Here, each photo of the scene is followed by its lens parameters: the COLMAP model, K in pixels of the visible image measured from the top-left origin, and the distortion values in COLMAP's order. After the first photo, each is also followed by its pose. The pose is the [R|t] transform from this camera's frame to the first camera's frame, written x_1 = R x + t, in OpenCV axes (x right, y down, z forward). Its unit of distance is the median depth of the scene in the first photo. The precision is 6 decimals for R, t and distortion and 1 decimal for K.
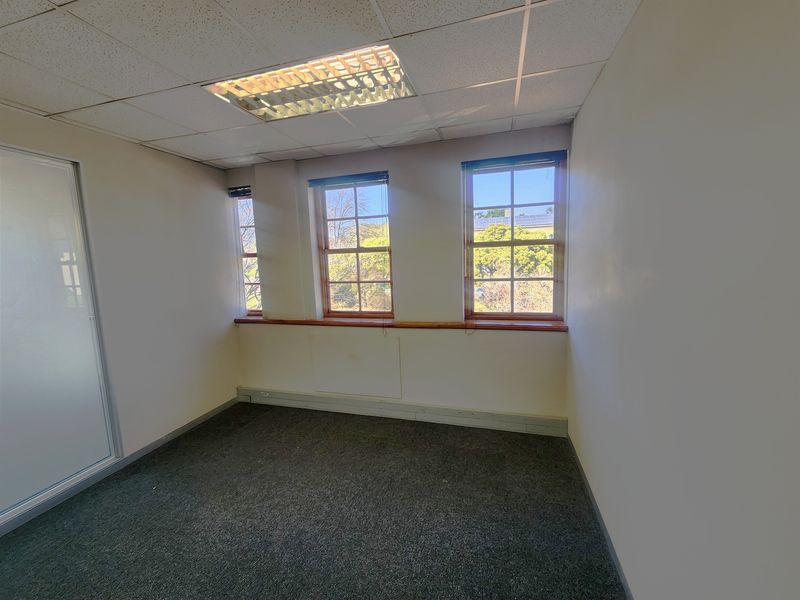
lens RADIAL K [[329.0, 0, 400.0], [0, 329.0, 300.0], [0, 0, 1]] dist [0.001719, 0.000190]
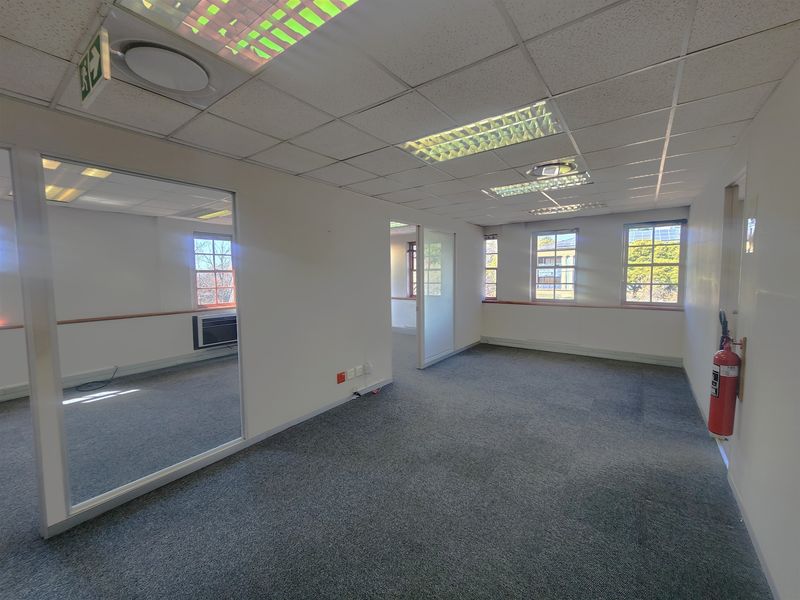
lens RADIAL K [[329.0, 0, 400.0], [0, 329.0, 300.0], [0, 0, 1]] dist [0.001719, 0.000190]
pose [[0.941498, 0.052041, -0.332977, -0.381539], [-0.065594, 0.997408, -0.029583, 0.178451], [0.330574, 0.049694, 0.942471, -1.247538]]
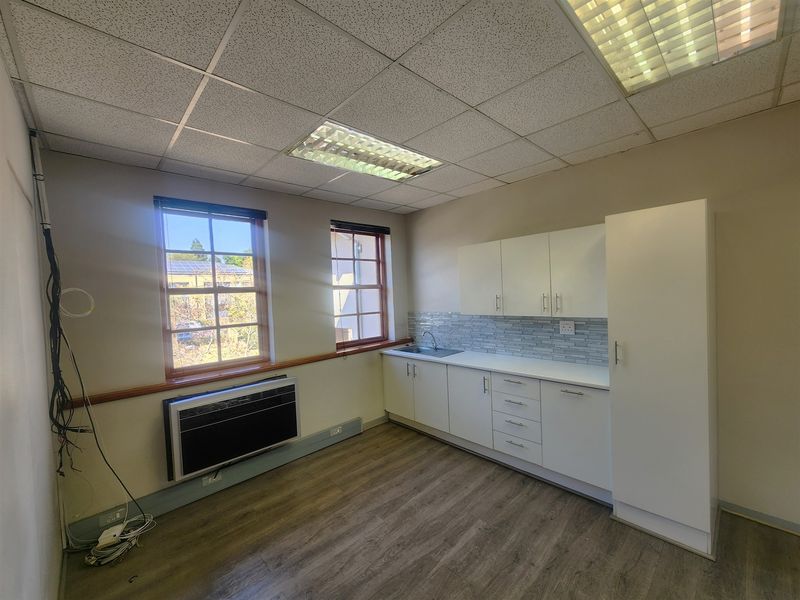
lens RADIAL K [[322.5, 0, 400.0], [0, 322.5, 300.0], [0, 0, 1]] dist [-0.011277, -0.000077]
pose [[0.518559, -0.004605, 0.855030, -0.190550], [0.132476, 0.988343, -0.075021, 0.000213], [-0.844717, 0.152173, 0.513124, 0.054133]]
